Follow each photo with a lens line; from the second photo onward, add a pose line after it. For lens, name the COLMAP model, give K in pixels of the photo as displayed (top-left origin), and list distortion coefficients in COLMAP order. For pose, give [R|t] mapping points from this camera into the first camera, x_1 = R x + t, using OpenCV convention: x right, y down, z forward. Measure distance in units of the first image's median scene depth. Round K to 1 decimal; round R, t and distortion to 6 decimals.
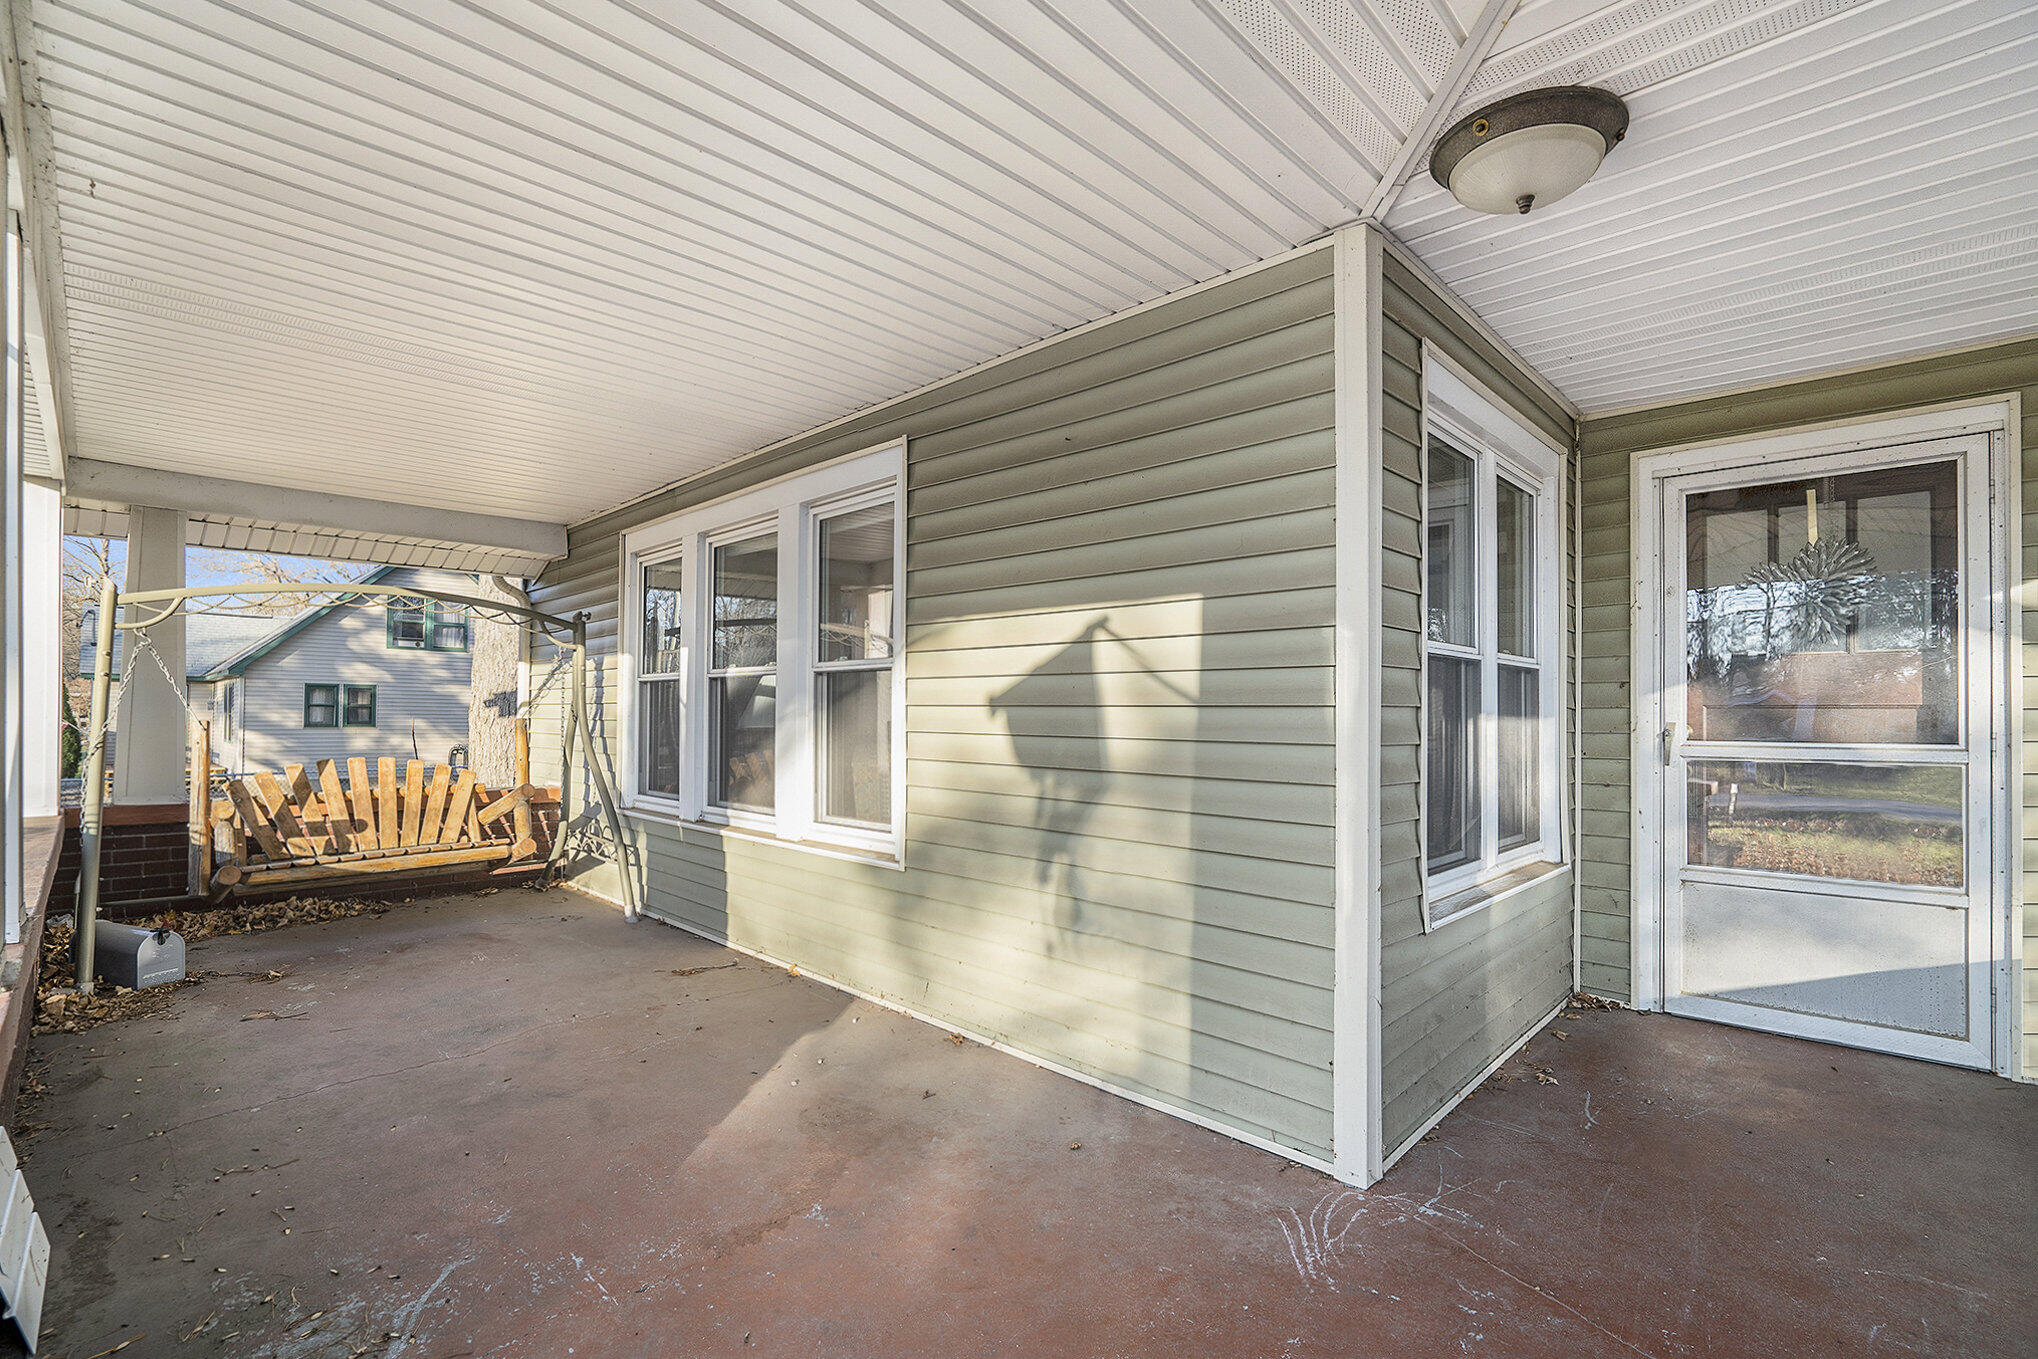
lens RADIAL K [[915.1, 0, 1019.0], [0, 915.1, 679.5], [0, 0, 1]] dist [0.000903, 0.000124]
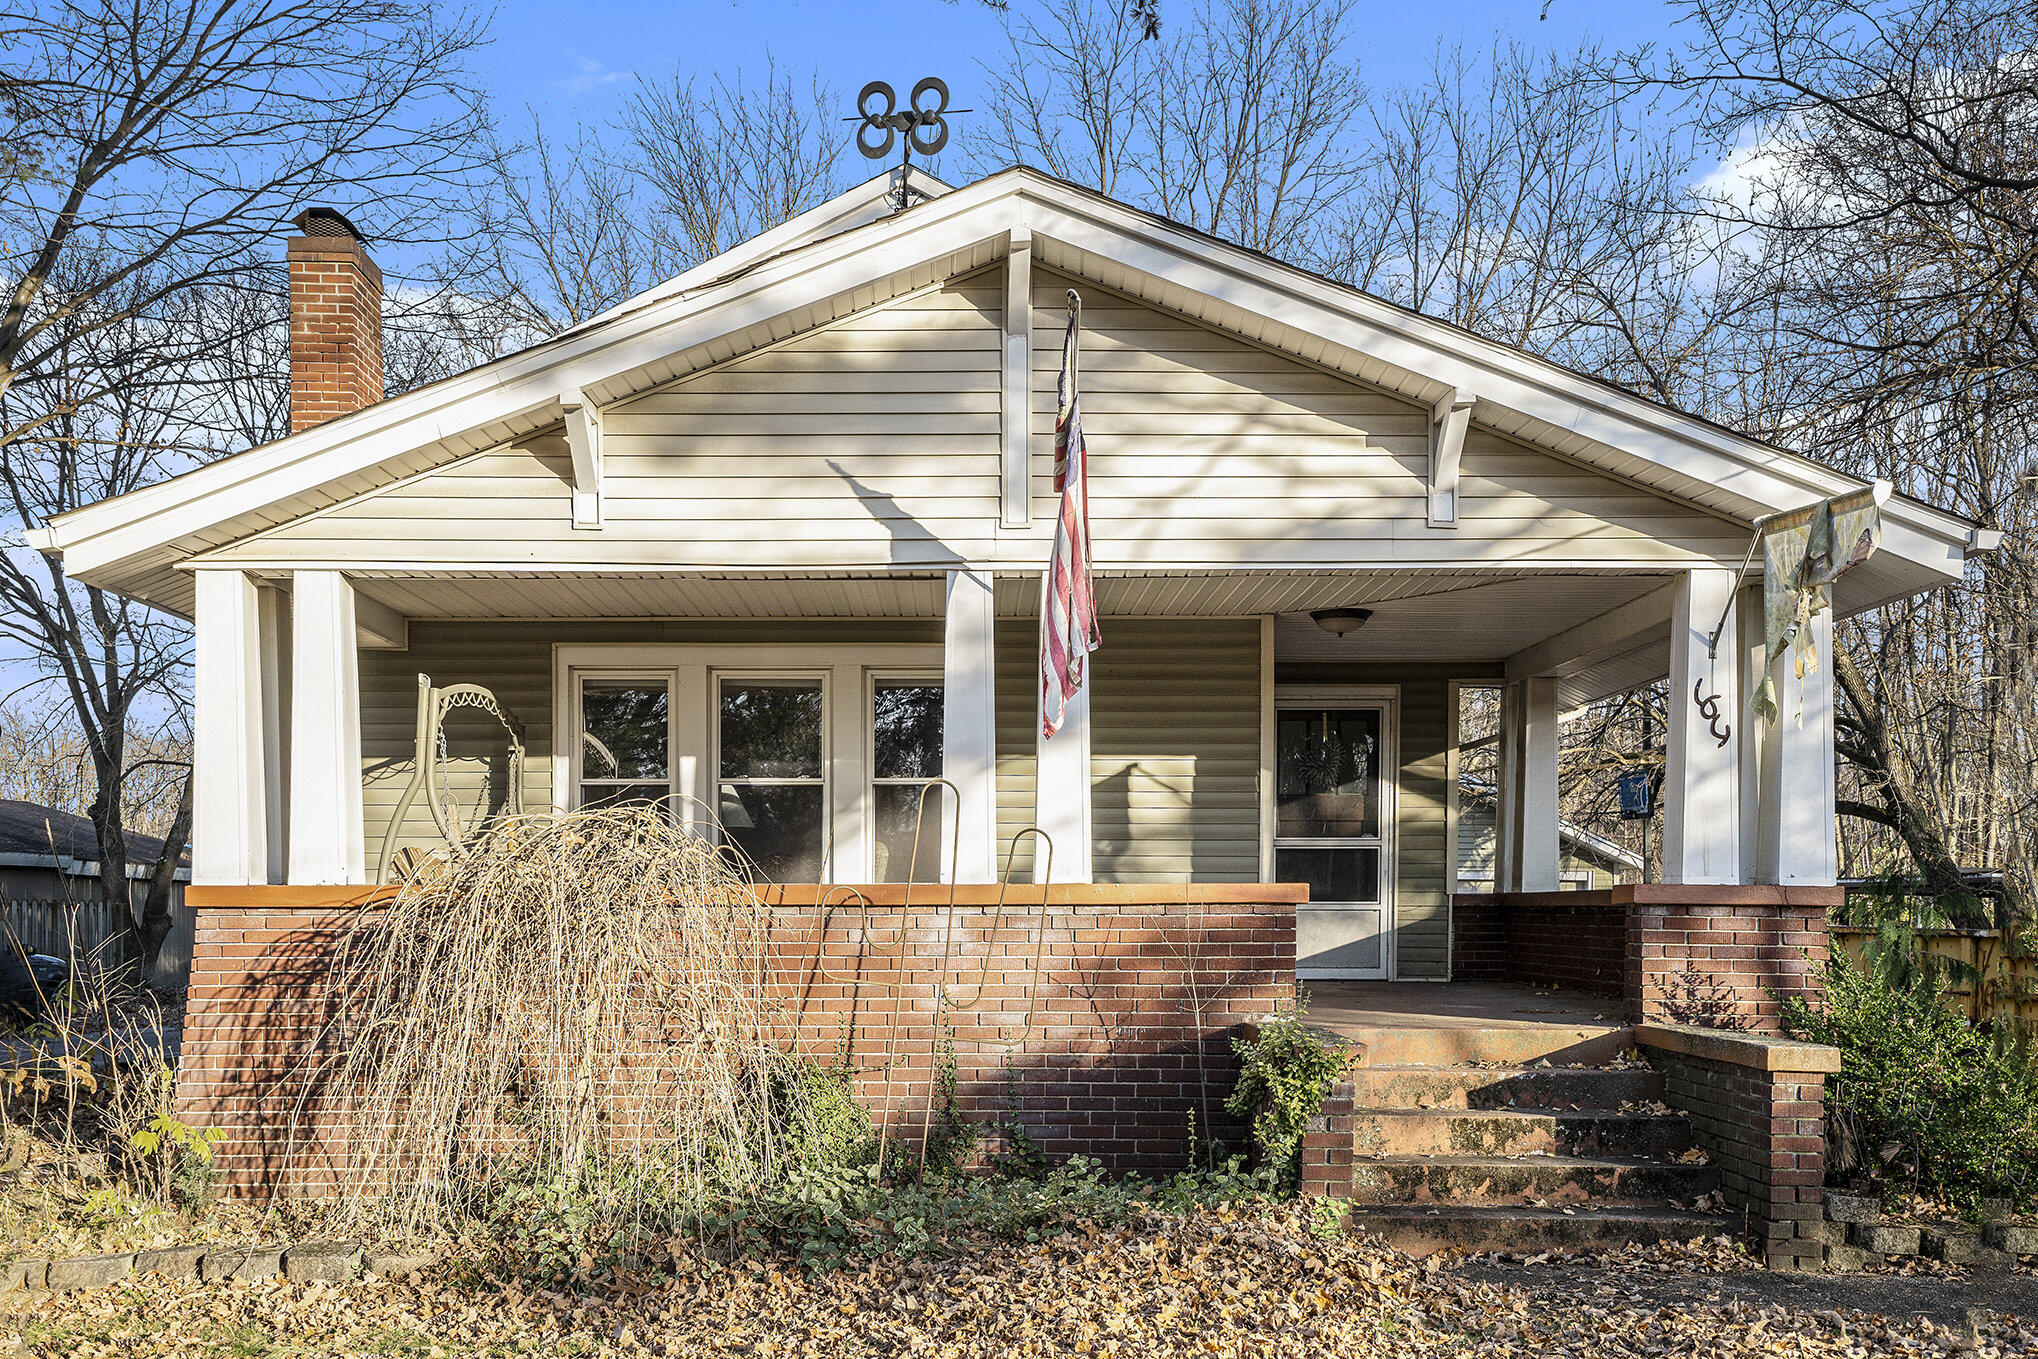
lens RADIAL K [[2030.9, 0, 1019.0], [0, 2030.9, 679.5], [0, 0, 1]] dist [-0.011119, -0.003662]
pose [[0.684348, 0.070957, 0.725695, -3.099067], [-0.011729, 0.996196, -0.086346, 0.127980], [-0.729061, 0.050579, 0.682577, -1.713216]]
